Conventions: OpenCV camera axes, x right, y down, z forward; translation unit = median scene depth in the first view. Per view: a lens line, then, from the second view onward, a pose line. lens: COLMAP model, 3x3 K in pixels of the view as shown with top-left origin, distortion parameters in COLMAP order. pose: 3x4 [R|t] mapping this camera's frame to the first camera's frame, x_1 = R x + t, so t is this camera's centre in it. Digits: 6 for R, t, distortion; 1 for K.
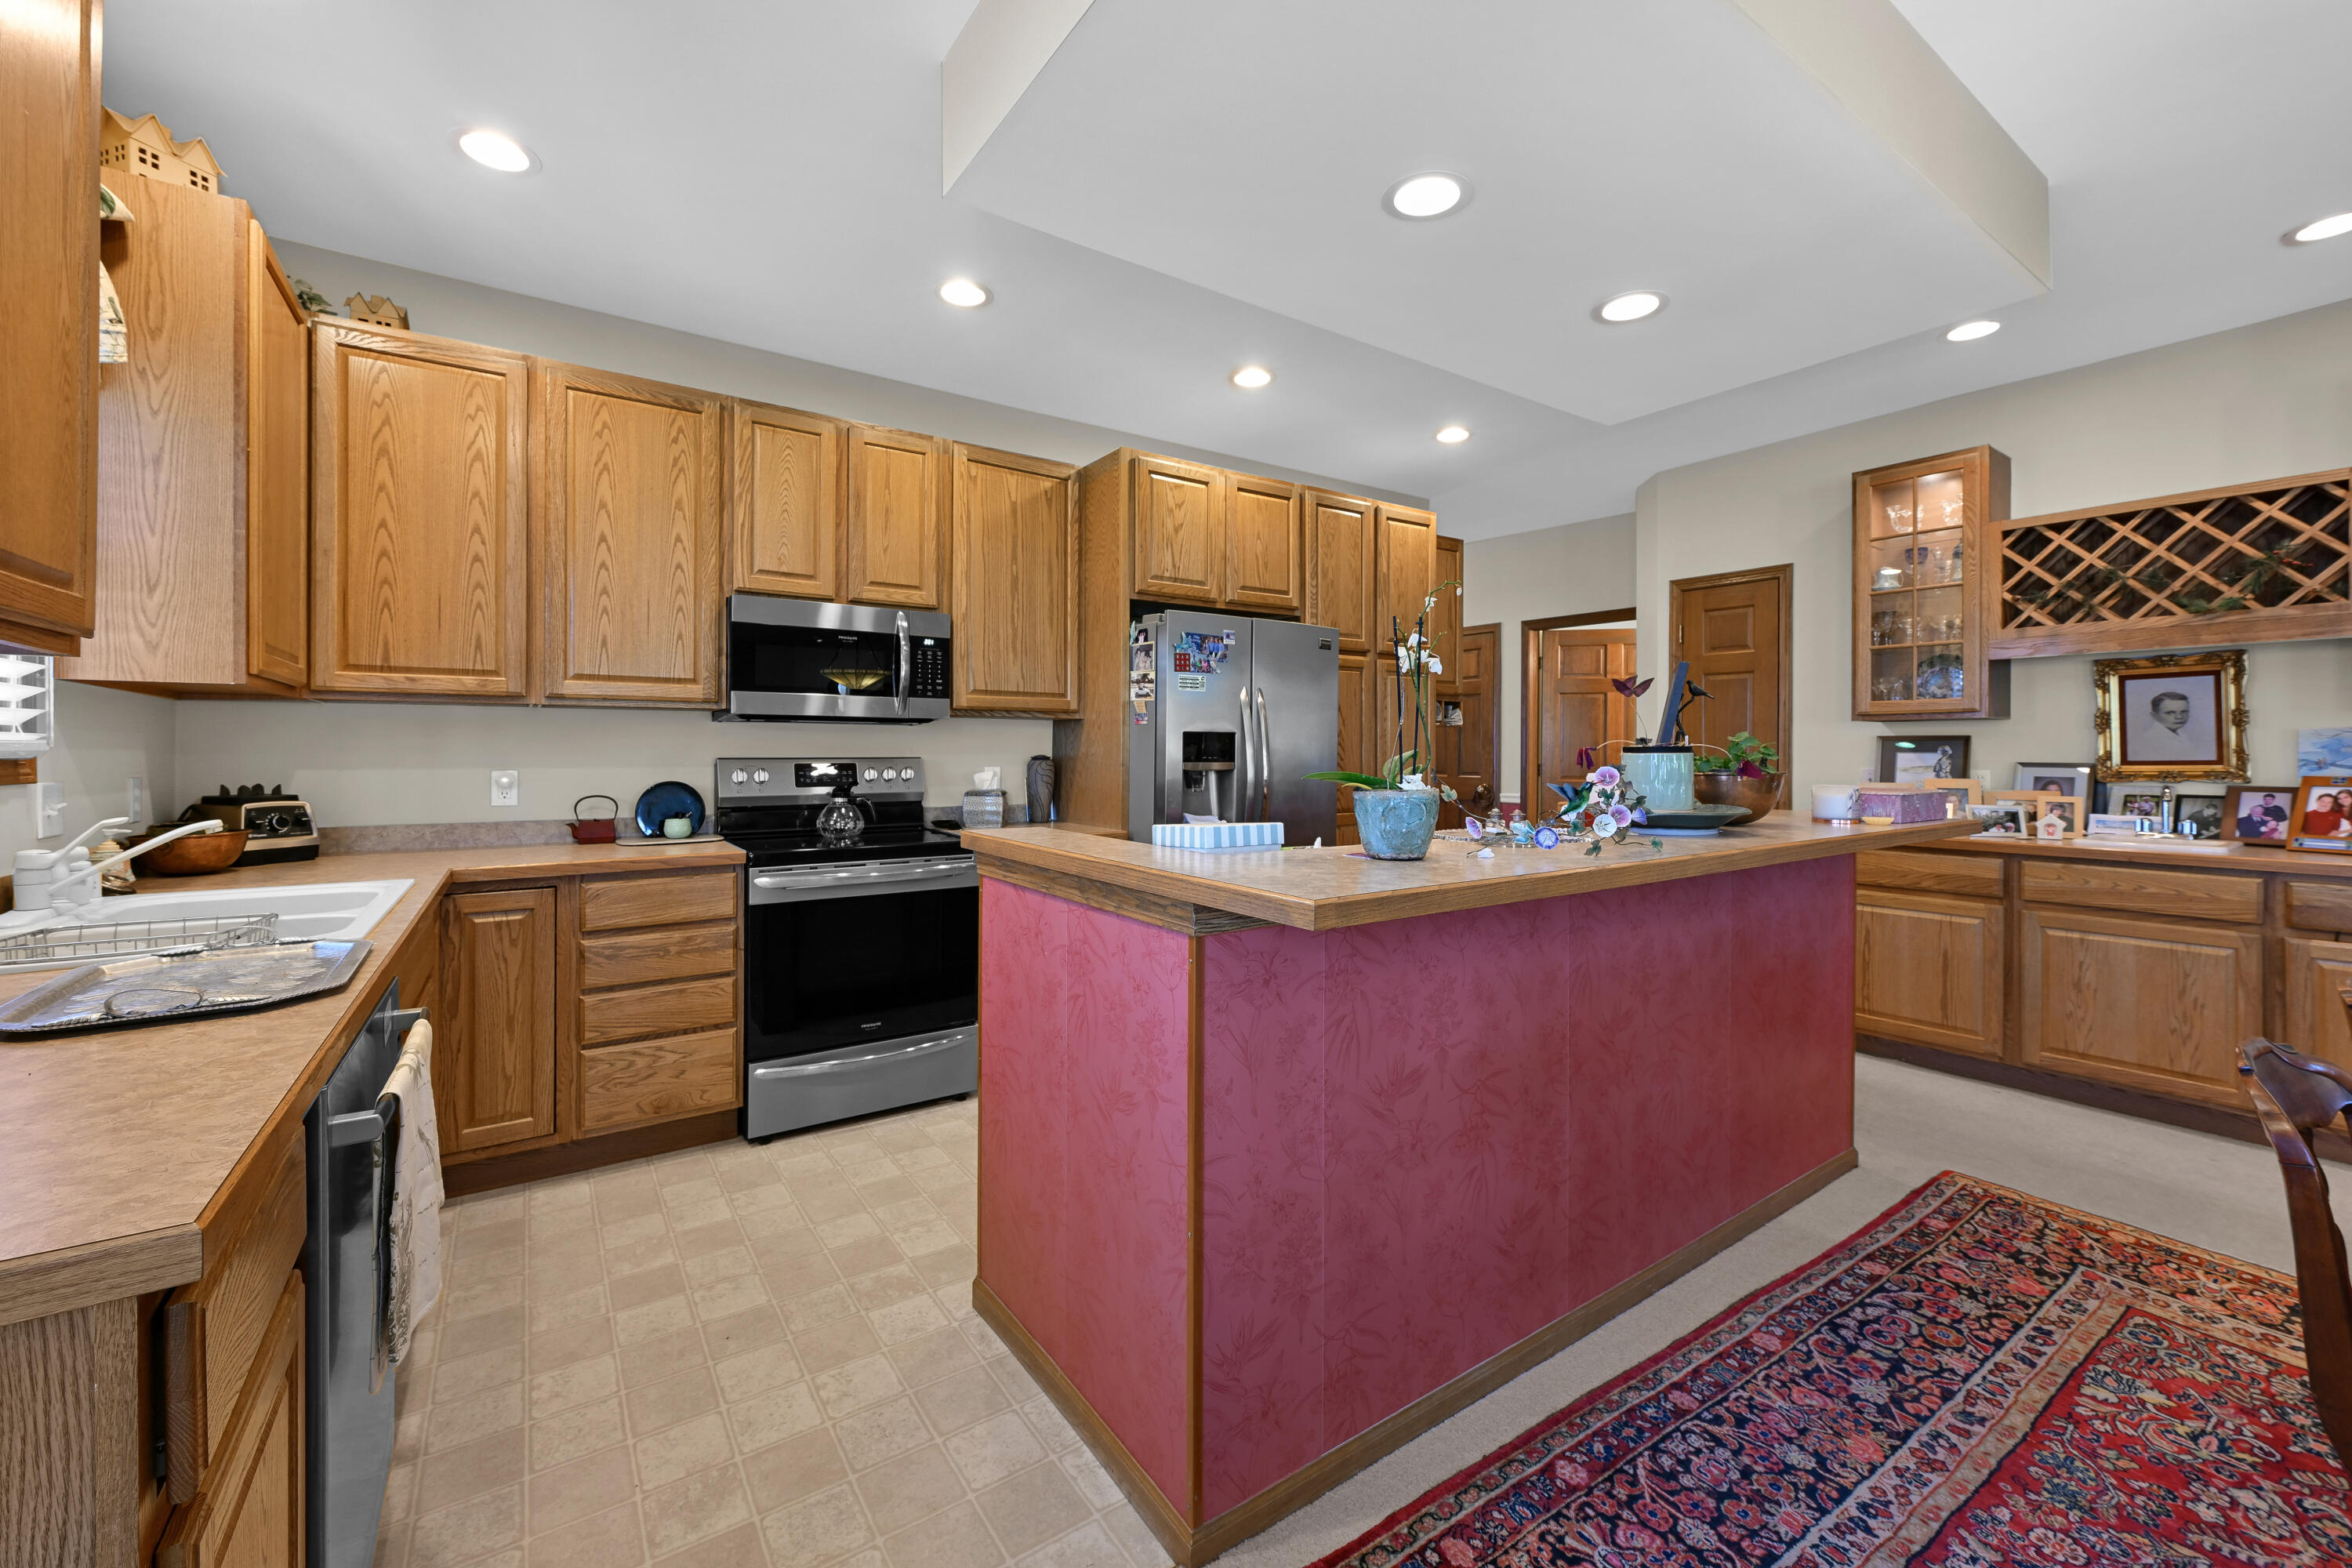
lens RADIAL K [[940.3, 0, 1170.6], [0, 940.3, 749.4], [0, 0, 1]] dist [0.000880, 0.000064]
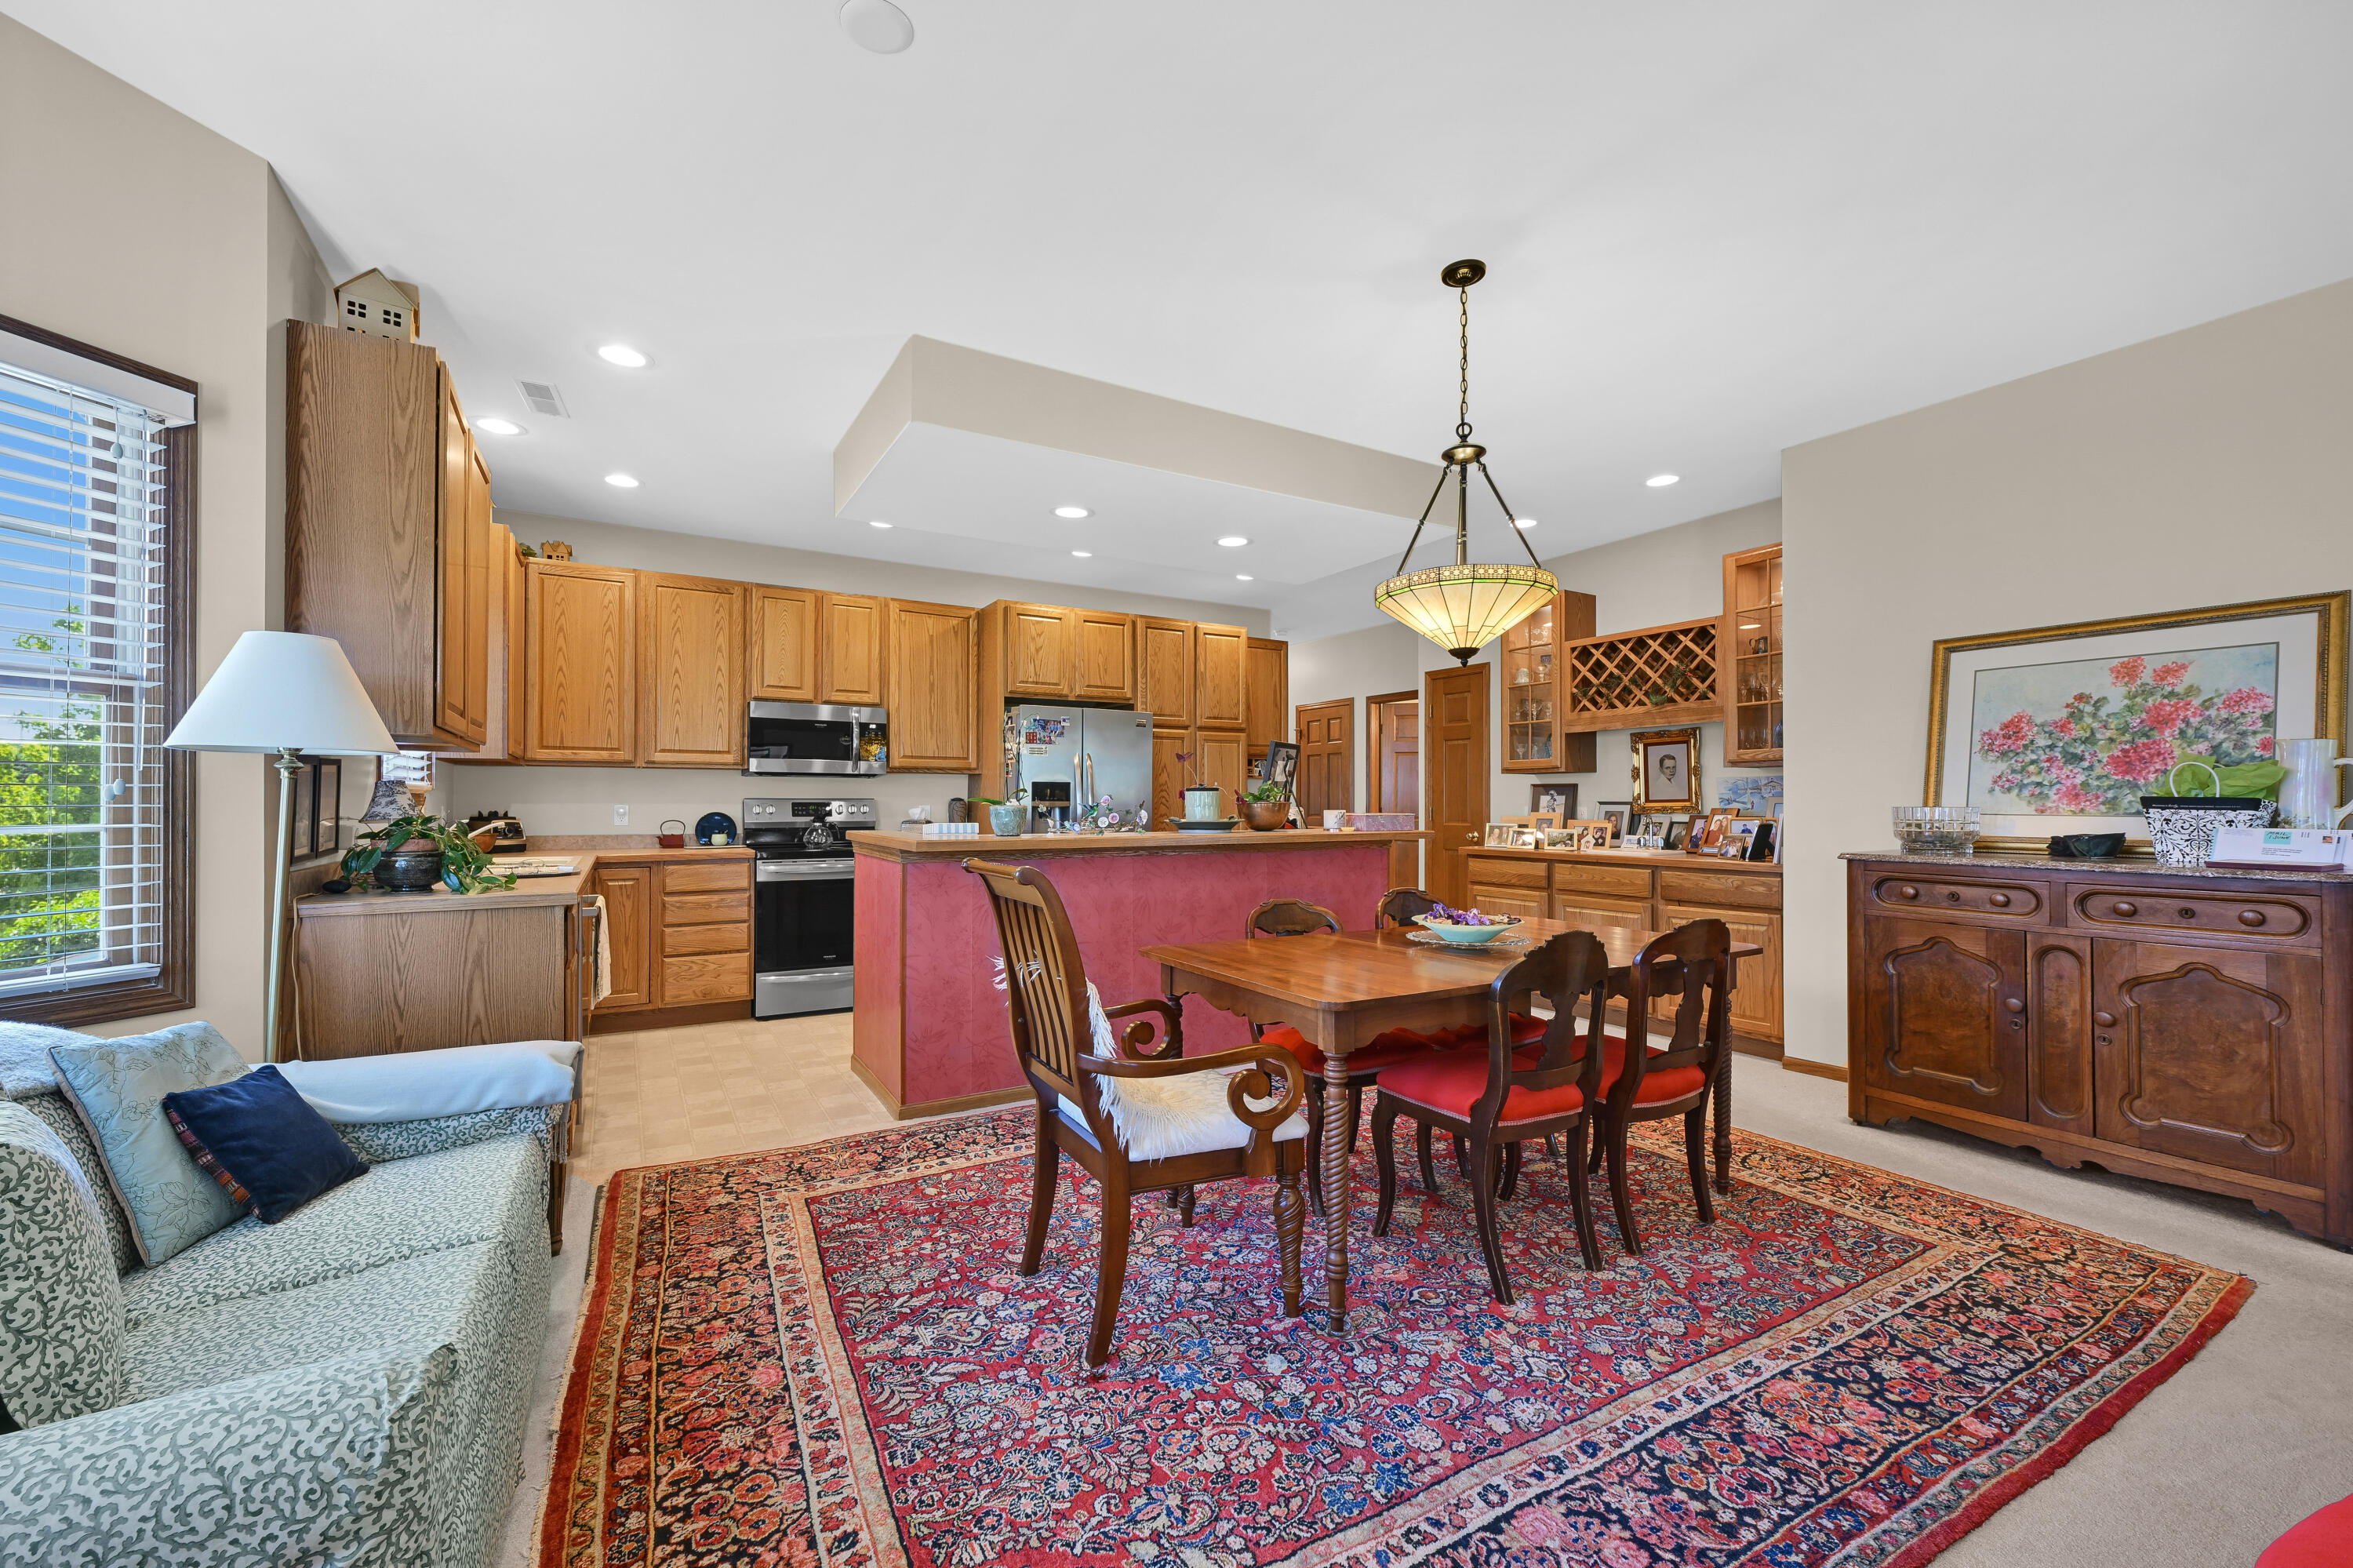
lens RADIAL K [[945.7, 0, 1170.7], [0, 945.7, 795.0], [0, 0, 1]] dist [0.001361, 0.000080]
pose [[0.997445, -0.001272, -0.071433, 0.380847], [0.000695, 0.999967, -0.008102, 0.017024], [0.071441, 0.008032, 0.997413, -0.596994]]
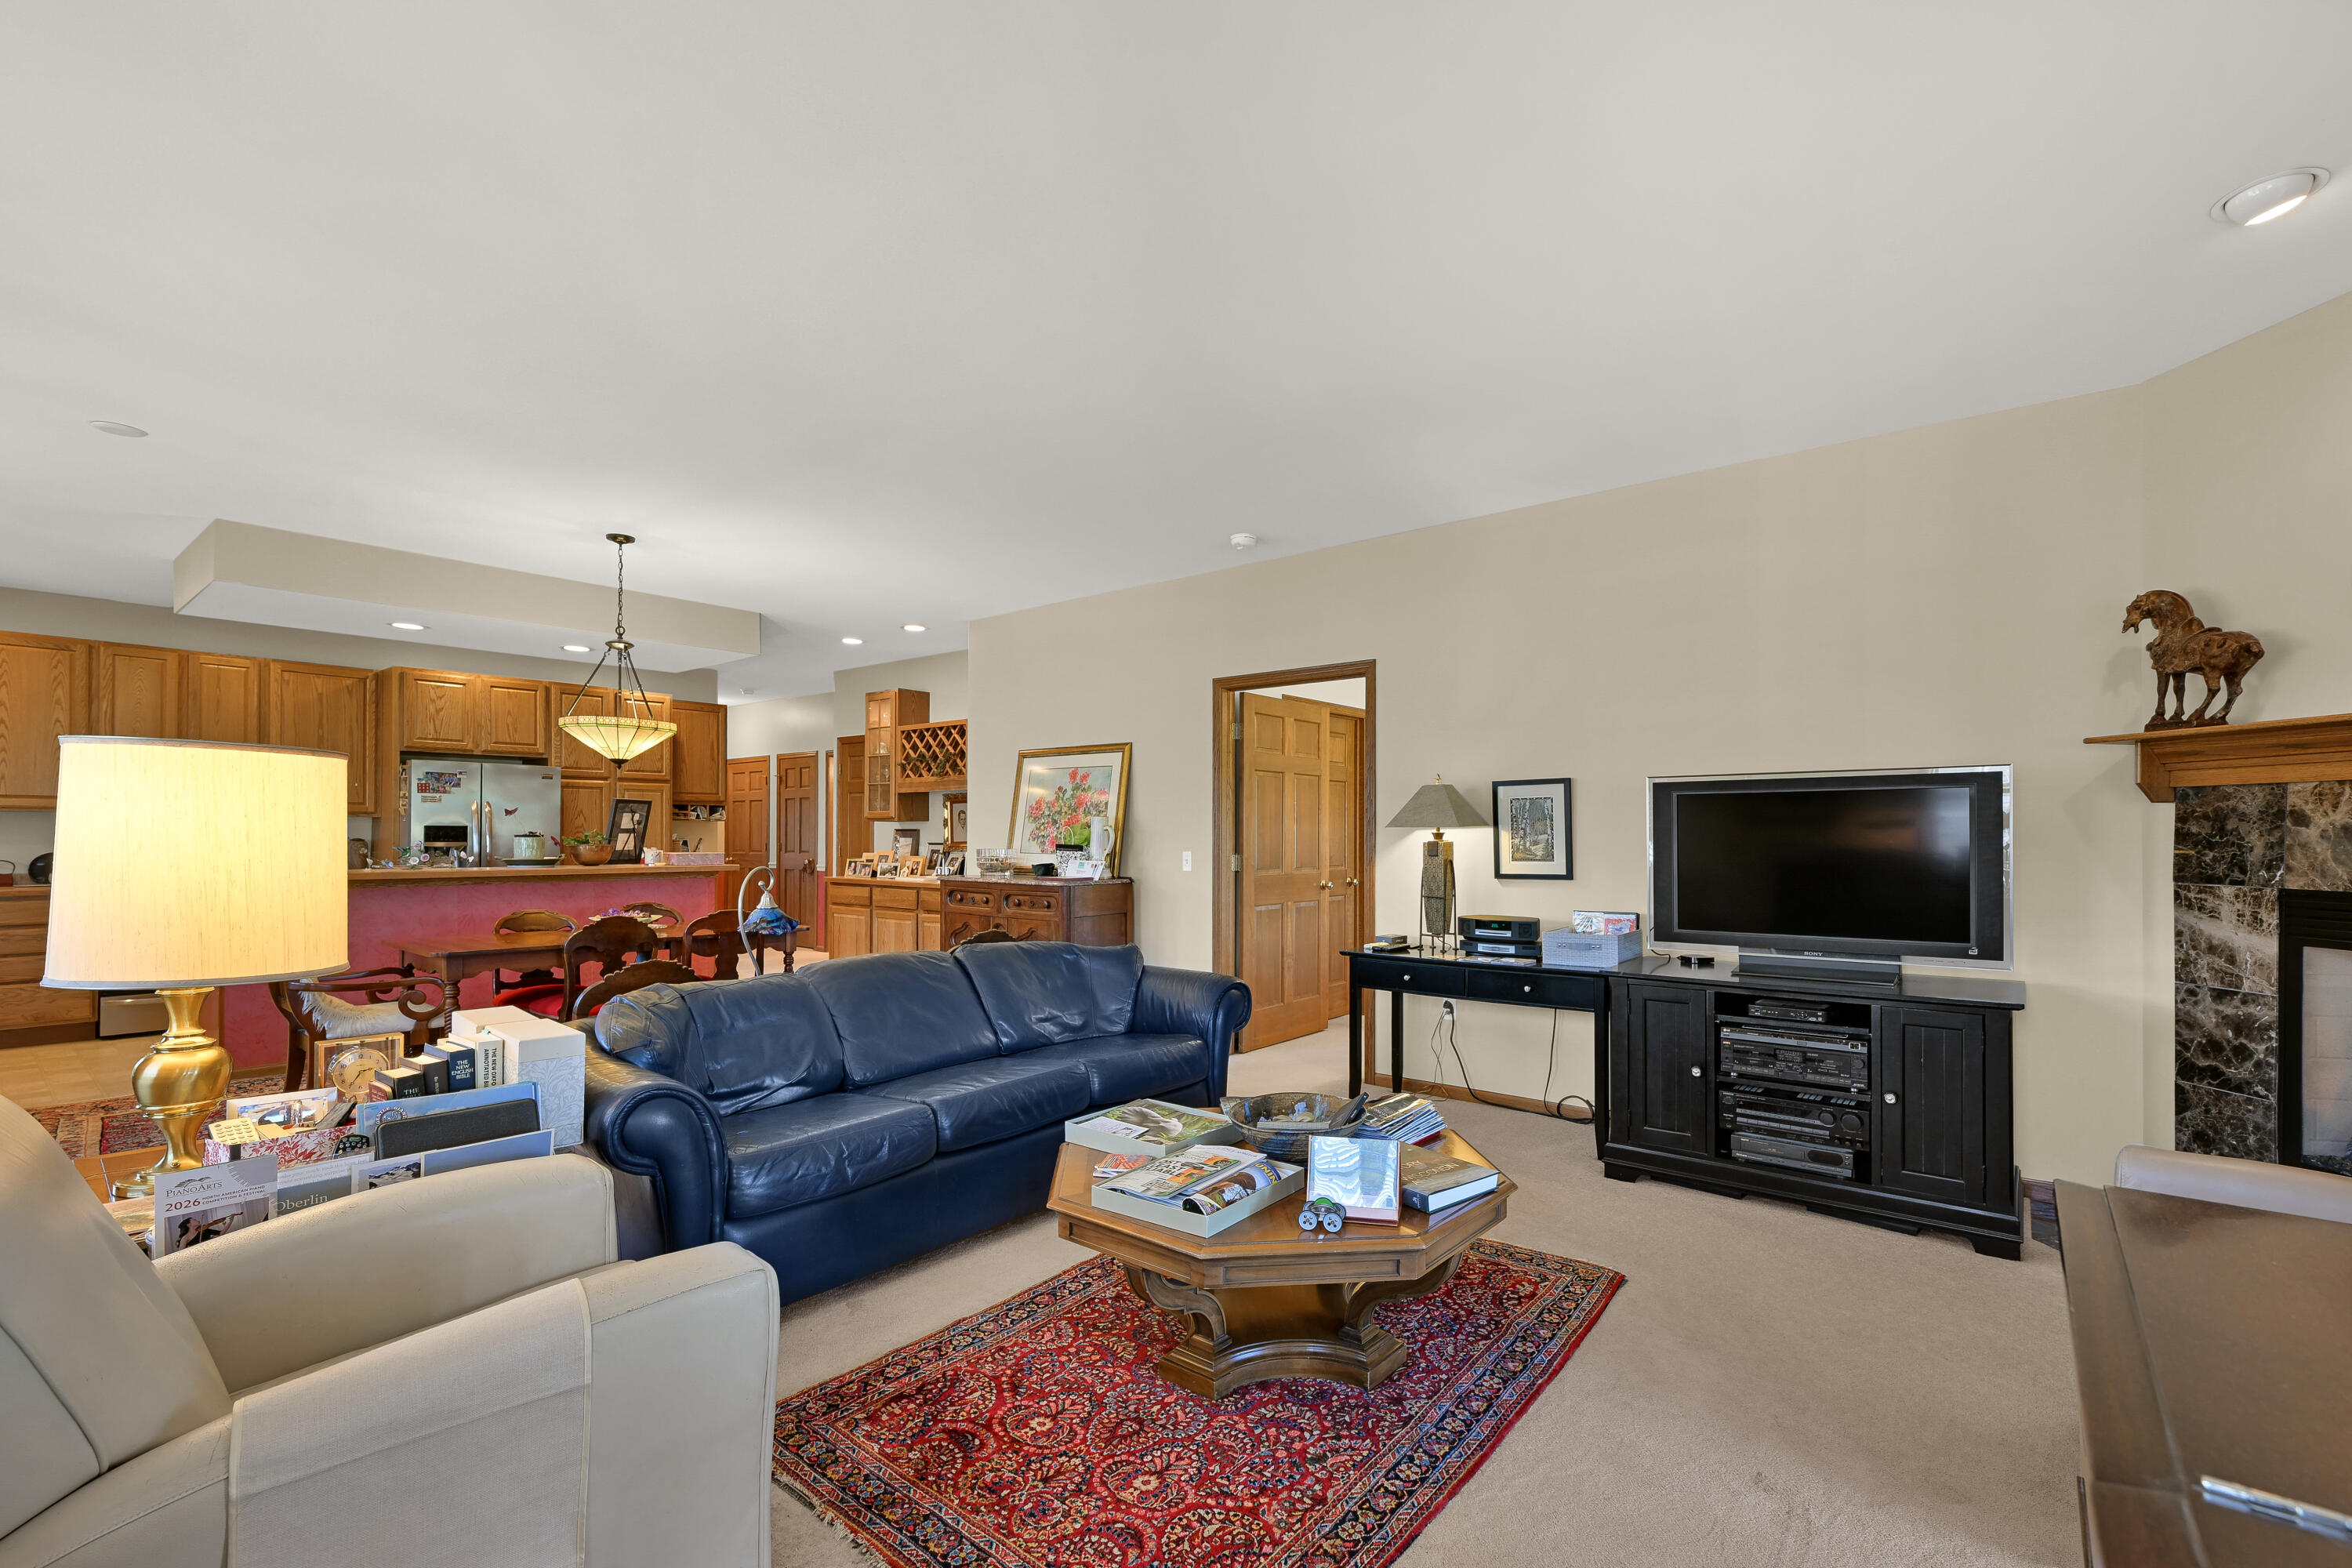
lens RADIAL K [[1014.7, 0, 1246.4], [0, 1014.7, 833.1], [0, 0, 1]] dist [-0.000319, -0.000570]
pose [[0.951553, 0.003192, 0.307468, 0.994605], [-0.002639, 0.999994, -0.002214, -0.004105], [-0.307474, 0.001295, 0.951556, -1.472553]]
